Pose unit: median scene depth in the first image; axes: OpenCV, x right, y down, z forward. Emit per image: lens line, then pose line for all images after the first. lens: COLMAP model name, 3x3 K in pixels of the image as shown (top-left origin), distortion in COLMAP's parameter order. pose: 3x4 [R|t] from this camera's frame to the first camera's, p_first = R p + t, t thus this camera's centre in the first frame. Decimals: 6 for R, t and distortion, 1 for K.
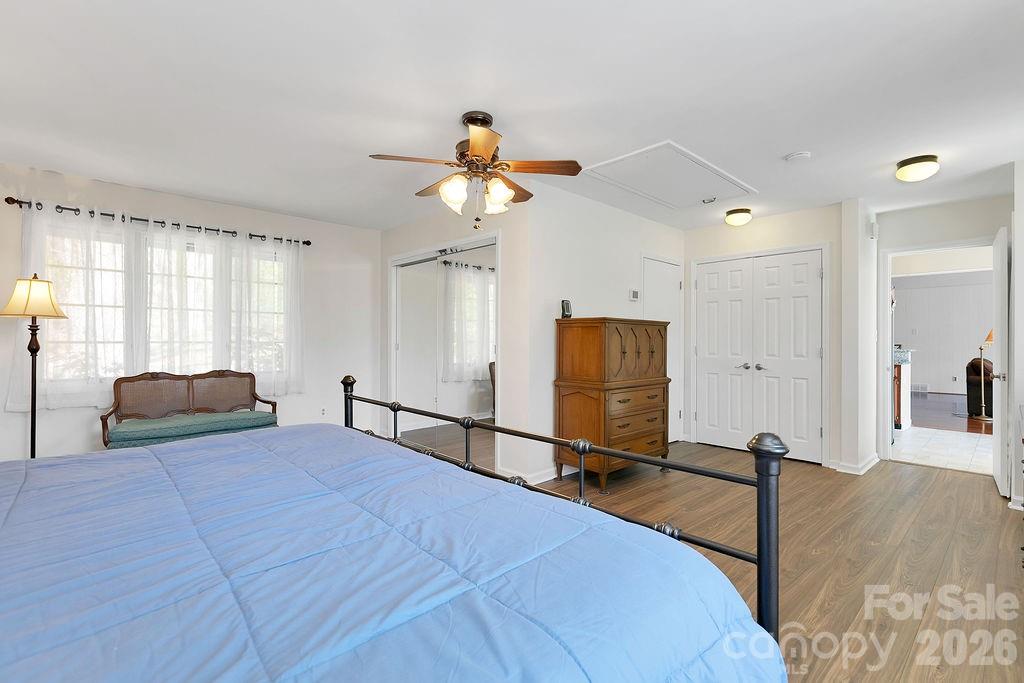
lens RADIAL K [[459.0, 0, 514.0], [0, 459.0, 336.9], [0, 0, 1]] dist [0.002074, 0.000065]
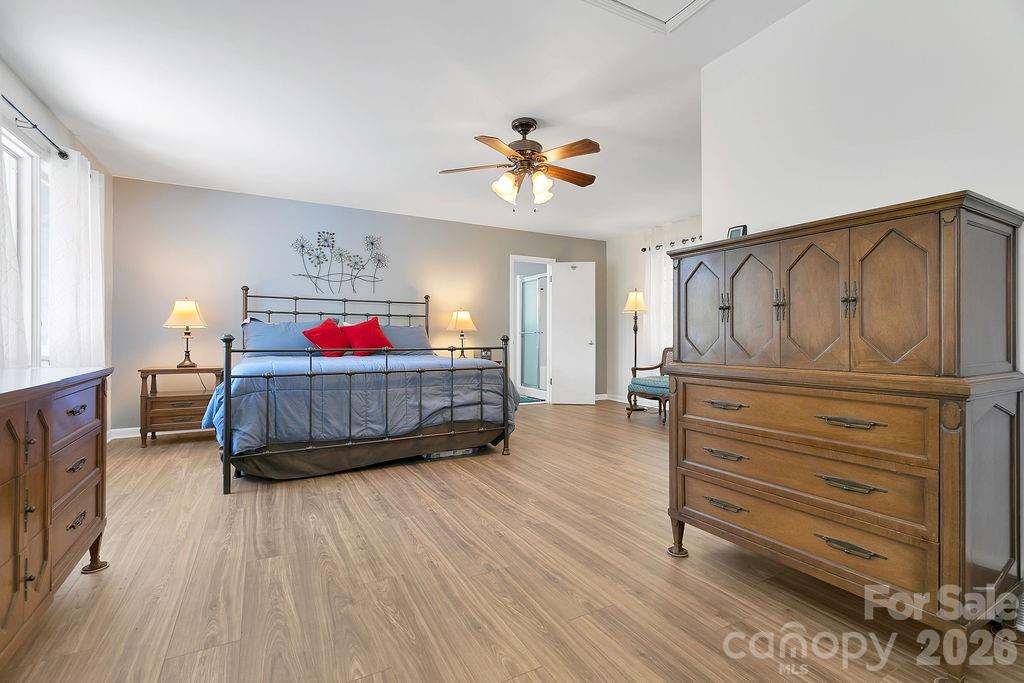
lens RADIAL K [[459.0, 0, 511.2], [0, 459.0, 339.6], [0, 0, 1]] dist [0.002074, 0.000065]
pose [[-0.231669, -0.006186, -0.972775, 0.833288], [0.002564, 0.999972, -0.006970, 0.077509], [0.972791, -0.004109, -0.231646, 0.960343]]
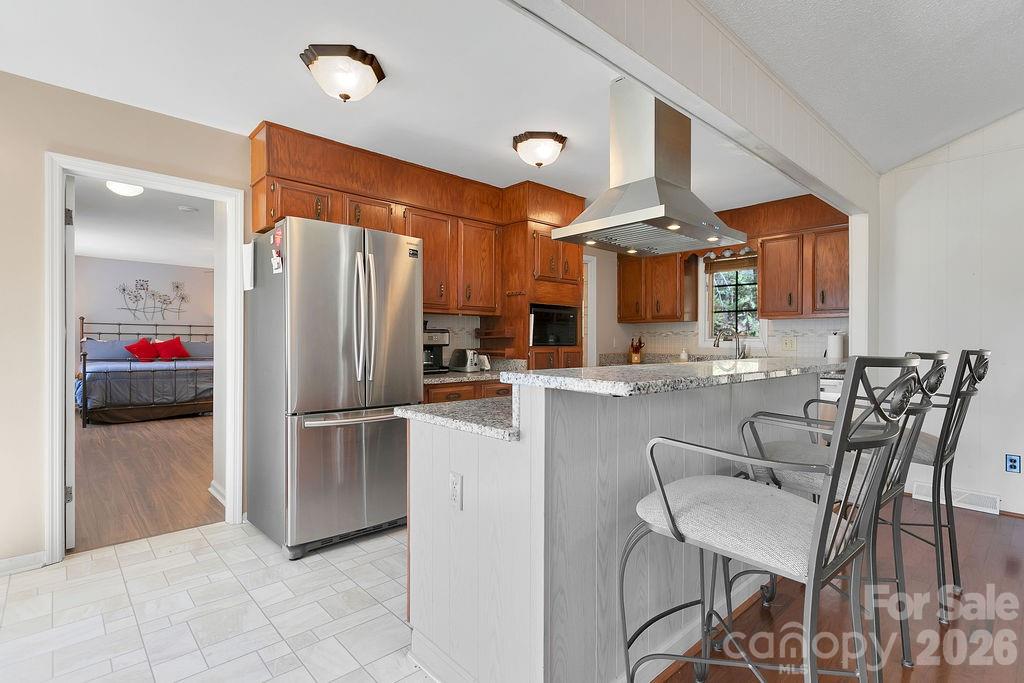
lens RADIAL K [[502.5, 0, 516.2], [0, 502.5, 350.4], [0, 0, 1]] dist [0.001839, 0.000320]
pose [[0.004254, 0.012495, -0.999913, 2.083397], [0.000366, 0.999922, 0.012497, 0.030440], [0.999991, -0.000419, 0.004249, 1.918306]]
